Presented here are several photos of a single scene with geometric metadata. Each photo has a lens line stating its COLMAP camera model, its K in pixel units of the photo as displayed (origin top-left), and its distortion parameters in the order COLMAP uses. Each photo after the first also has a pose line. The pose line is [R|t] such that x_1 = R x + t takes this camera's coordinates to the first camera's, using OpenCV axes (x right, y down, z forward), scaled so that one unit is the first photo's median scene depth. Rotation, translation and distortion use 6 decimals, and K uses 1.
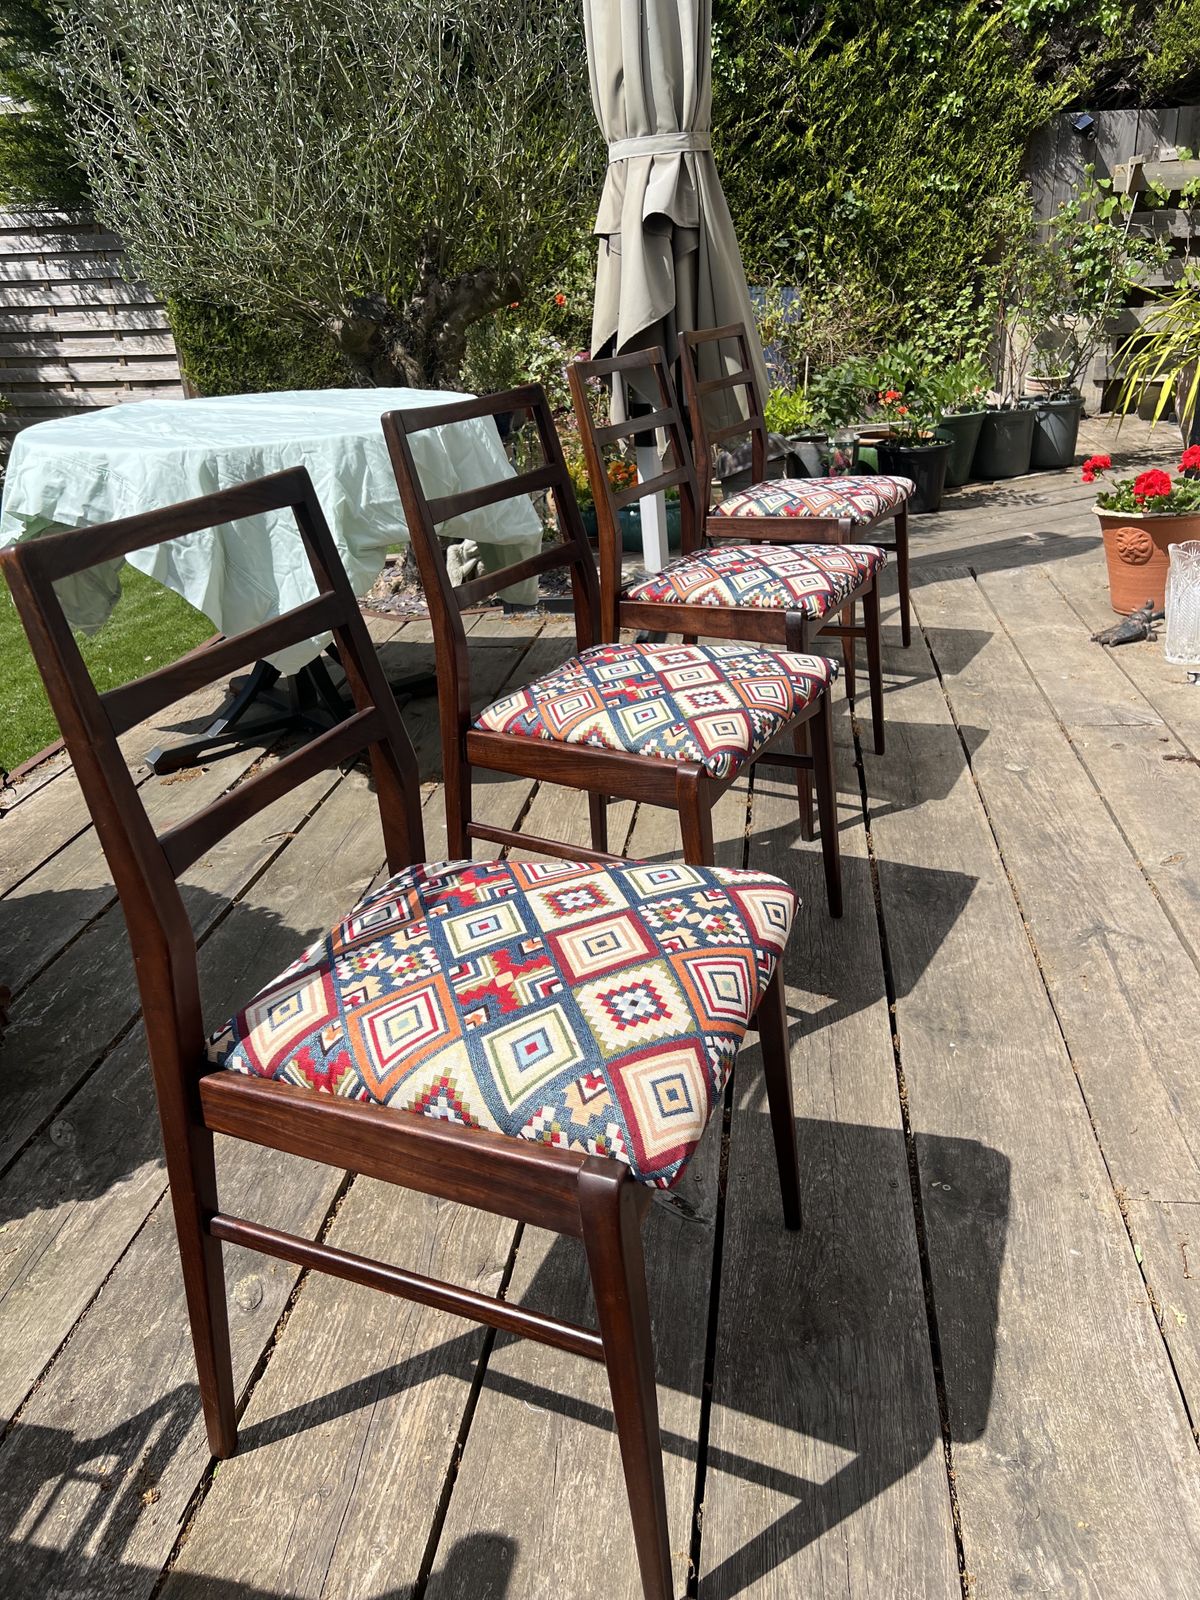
lens RADIAL K [[1195.1, 0, 603.4], [0, 1195.1, 806.8], [0, 0, 1]] dist [0.038404, -0.048005]
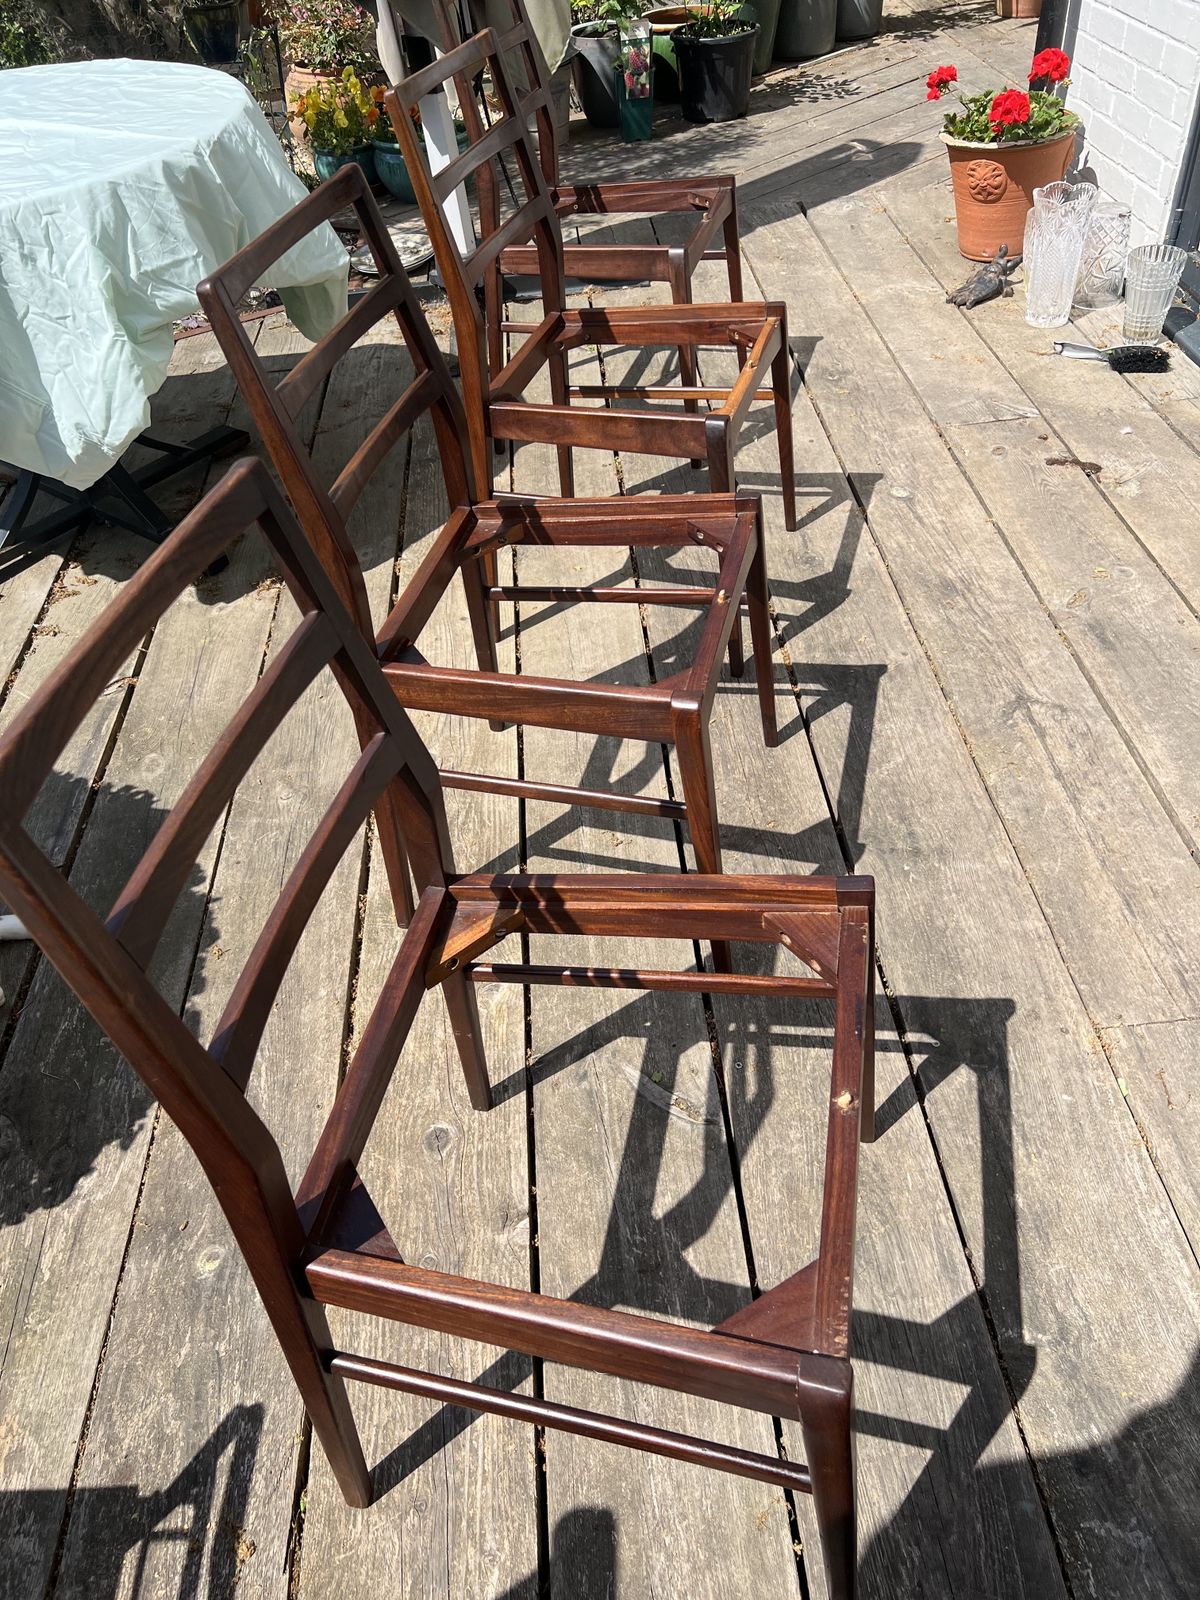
lens RADIAL K [[1195.1, 0, 587.1], [0, 1195.1, 788.9], [0, 0, 1]] dist [0.038404, -0.048005]
pose [[0.979053, -0.156160, 0.130650, -0.092521], [0.109299, 0.944485, 0.309841, -0.210033], [-0.171782, -0.289070, 0.941769, 0.137251]]
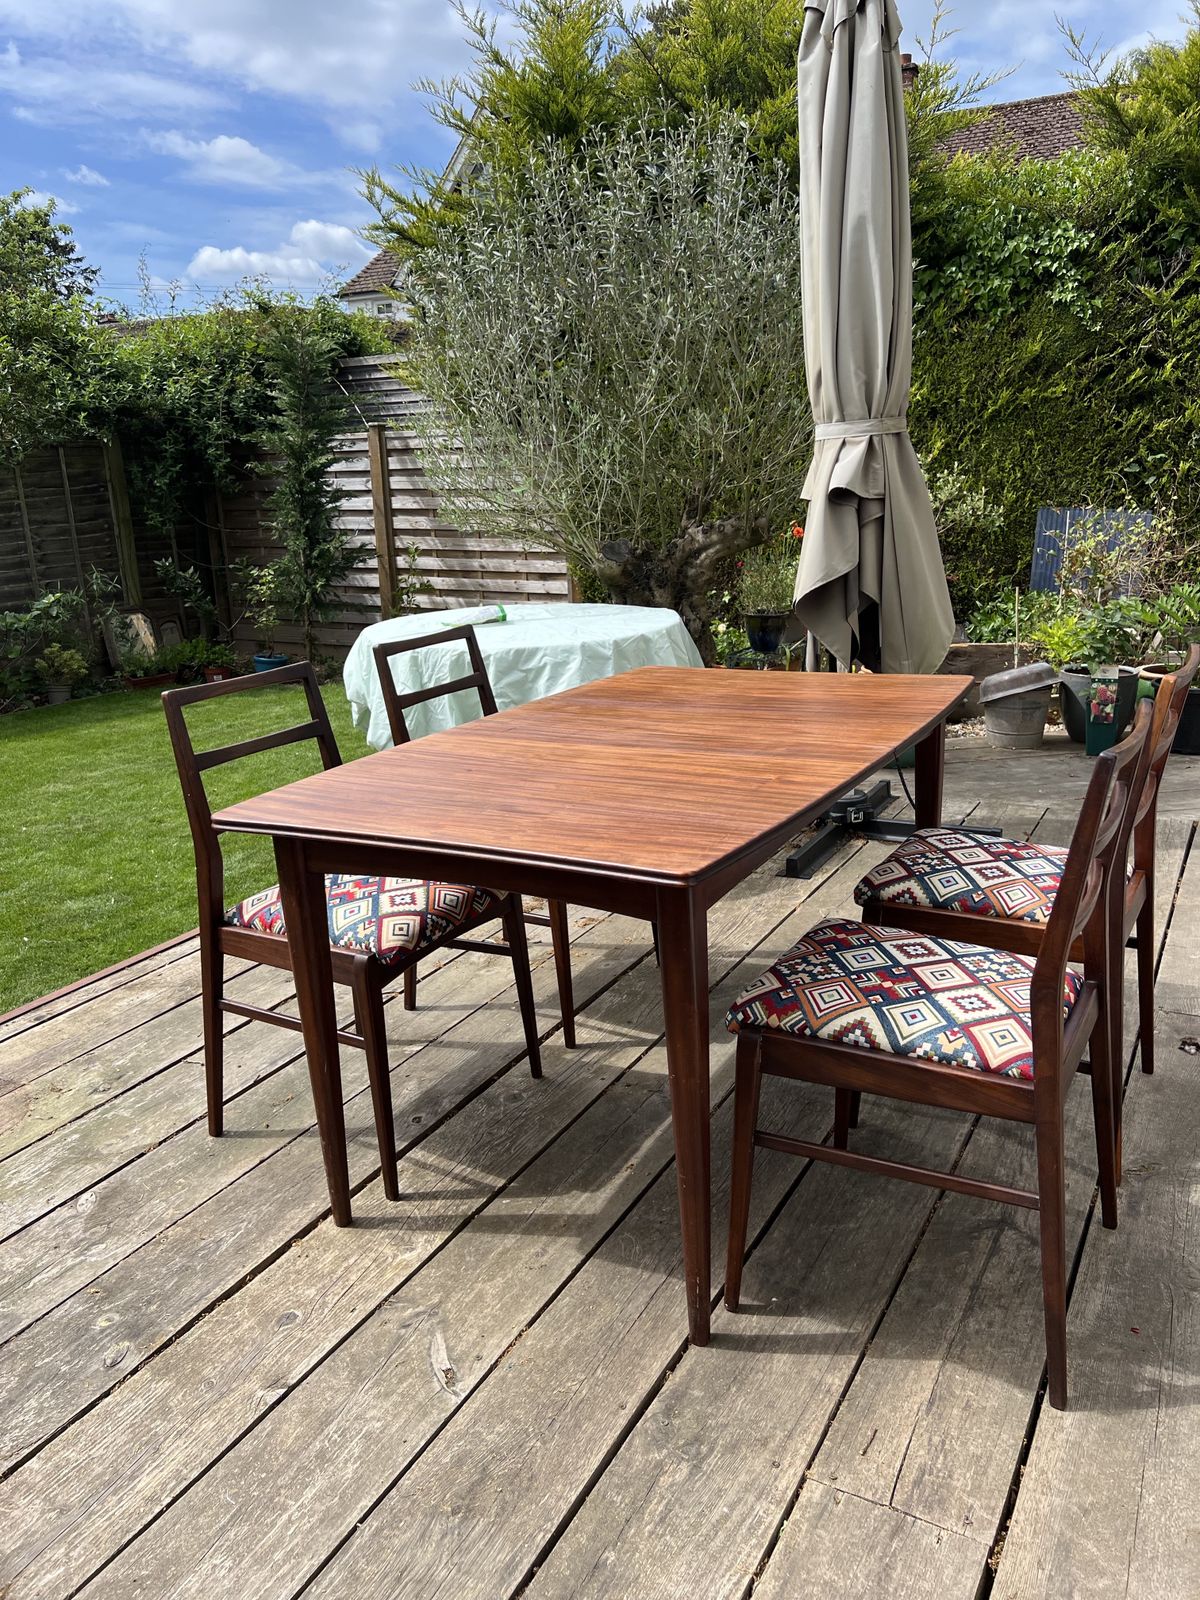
lens RADIAL K [[1195.1, 0, 610.0], [0, 1195.1, 797.4], [0, 0, 1]] dist [0.038404, -0.048005]
pose [[0.934804, 0.103594, -0.339721, 0.495148], [-0.149977, 0.982190, -0.113181, -0.102773], [0.321946, 0.156752, 0.933691, -0.124111]]
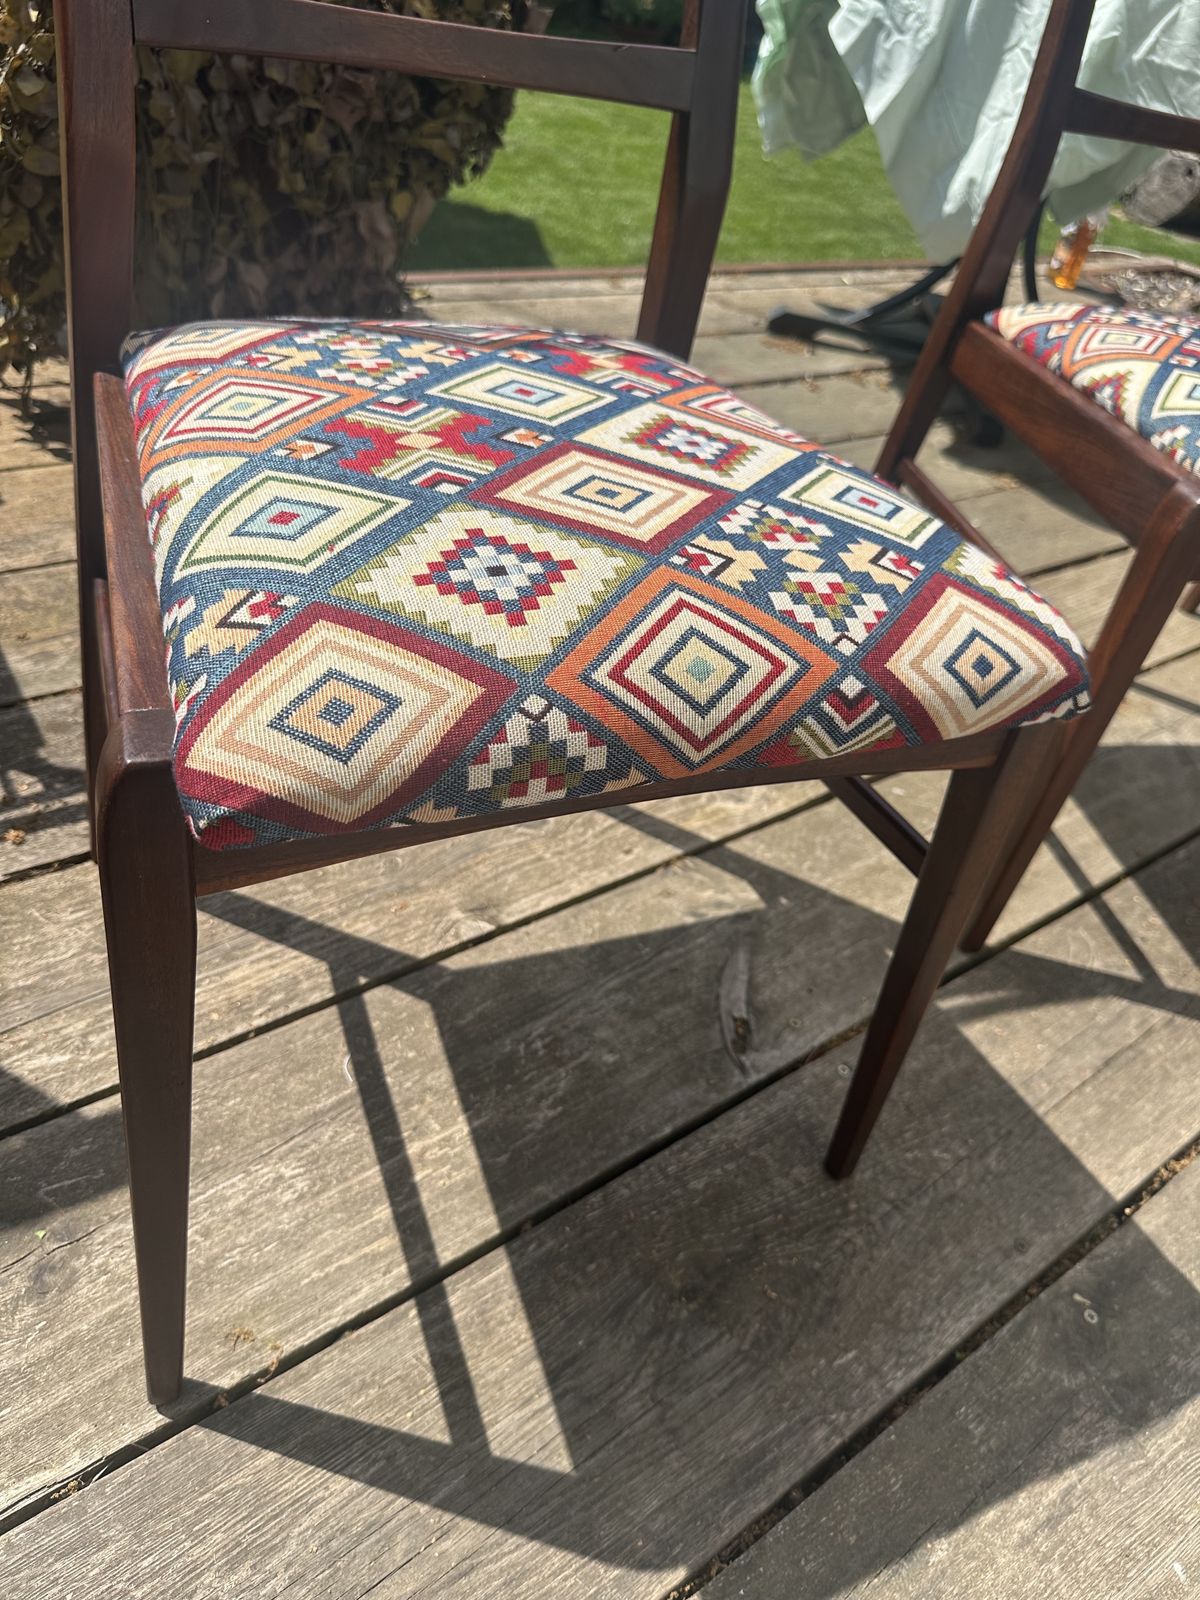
lens RADIAL K [[1161.7, 0, 605.5], [0, 1161.7, 796.0], [0, 0, 1]] dist [-0.004327, -0.013620]
pose [[0.686304, 0.592840, -0.421341, 0.187579], [-0.484942, 0.804736, 0.342389, 0.030633], [0.542050, -0.030657, 0.839787, 0.362545]]
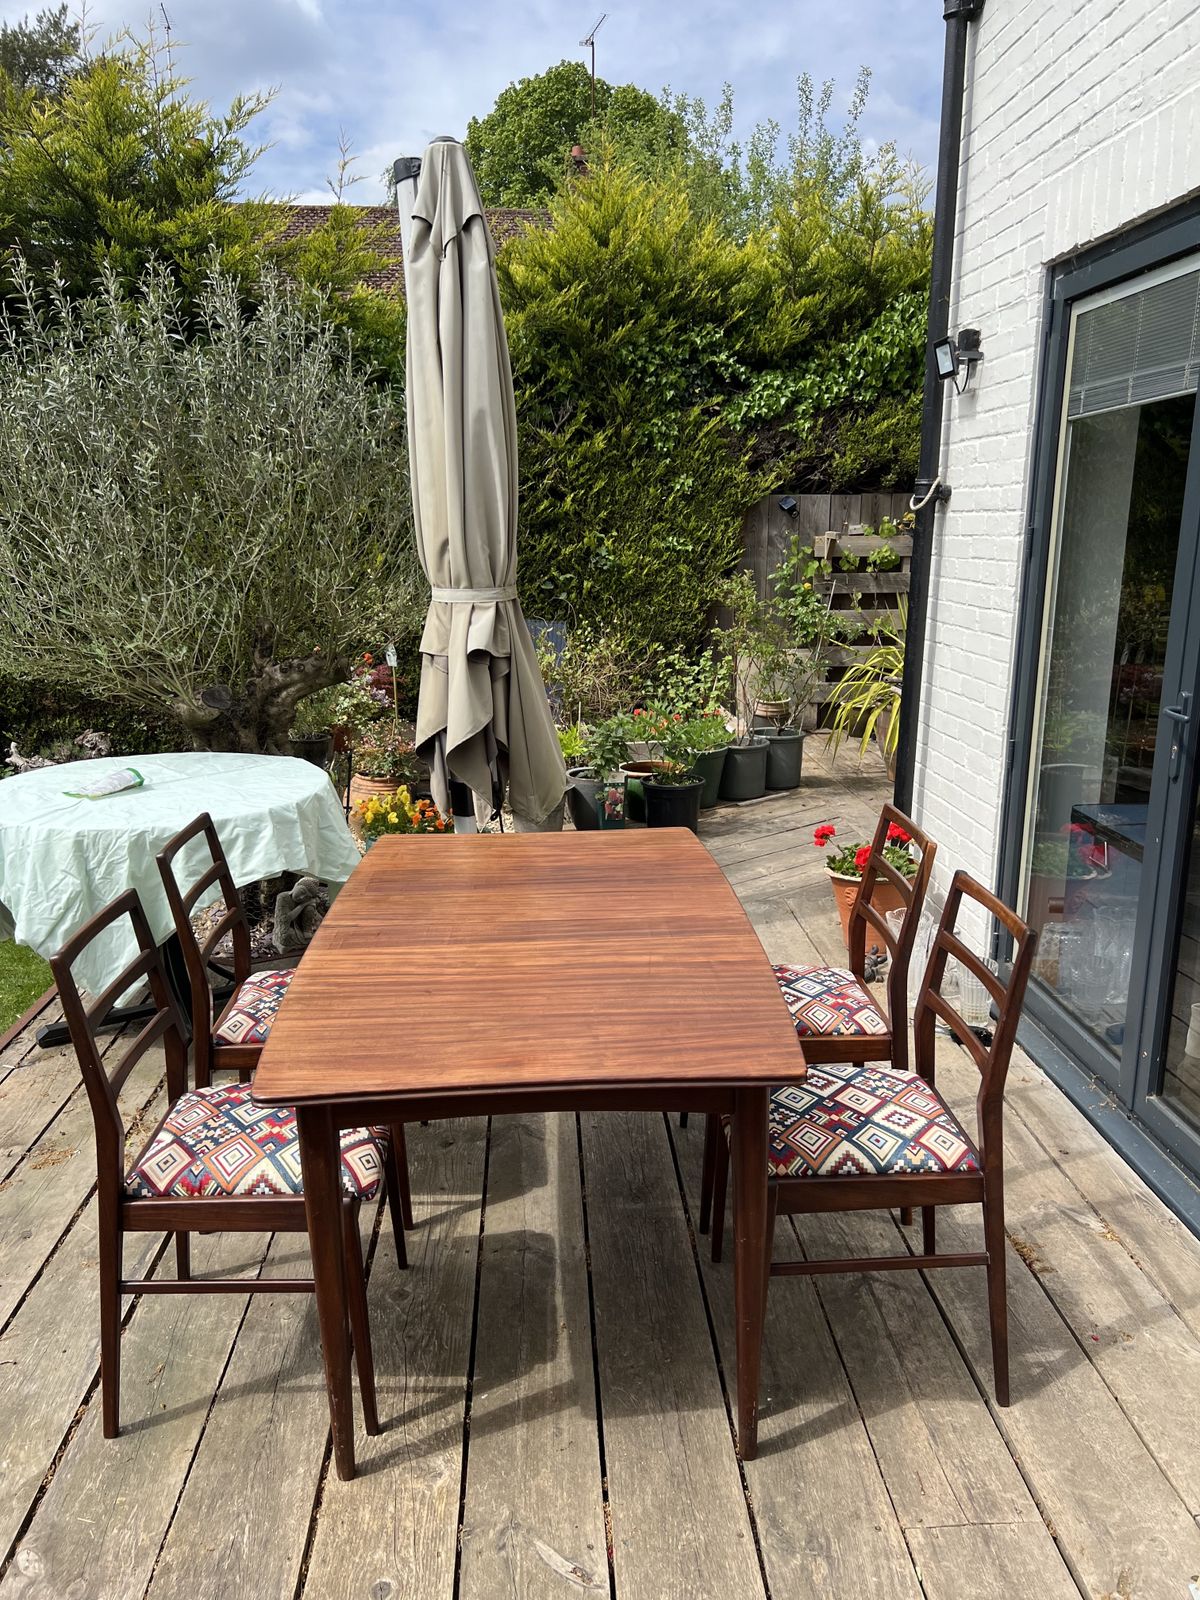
lens RADIAL K [[1195.1, 0, 595.6], [0, 1195.1, 808.7], [0, 0, 1]] dist [0.038404, -0.048005]
pose [[0.979942, 0.001044, 0.199280, -0.154064], [0.036266, 0.982355, -0.183477, -0.200962], [-0.195955, 0.187024, 0.962613, -0.331201]]
